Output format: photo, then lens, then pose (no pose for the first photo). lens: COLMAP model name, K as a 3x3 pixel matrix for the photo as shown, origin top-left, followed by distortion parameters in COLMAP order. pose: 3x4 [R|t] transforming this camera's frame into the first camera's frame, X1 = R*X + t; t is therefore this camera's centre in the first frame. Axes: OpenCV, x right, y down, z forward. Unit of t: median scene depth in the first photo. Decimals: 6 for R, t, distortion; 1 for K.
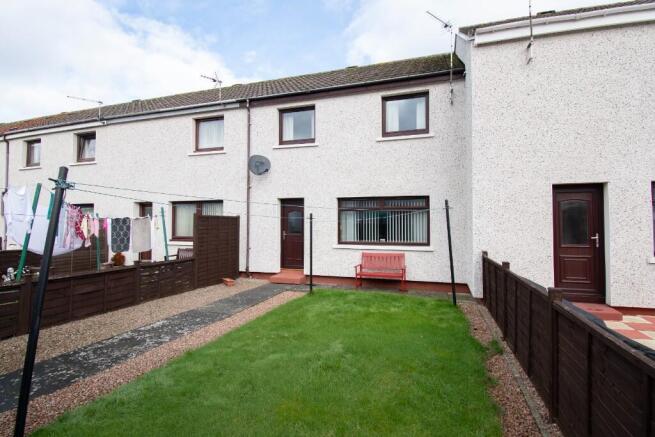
lens RADIAL K [[325.5, 0, 329.5], [0, 325.5, 212.4], [0, 0, 1]] dist [-0.001485, -0.002548]
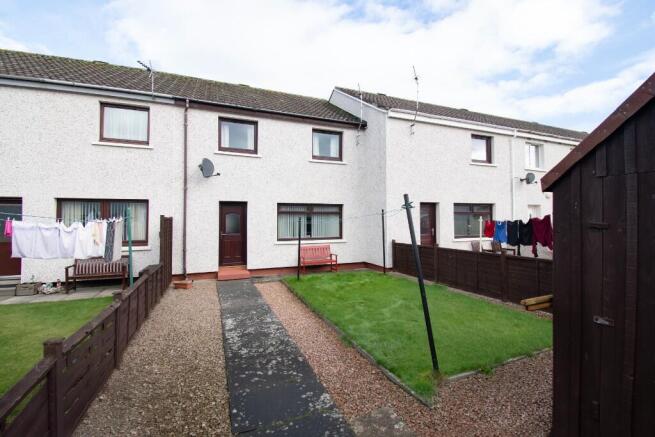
lens RADIAL K [[290.1, 0, 327.3], [0, 290.1, 213.9], [0, 0, 1]] dist [0.003426, -0.001114]
pose [[0.757768, 0.012721, 0.652400, -0.544420], [-0.015308, 0.999881, -0.001716, -0.005219], [-0.652344, -0.008687, 0.757873, 0.054693]]
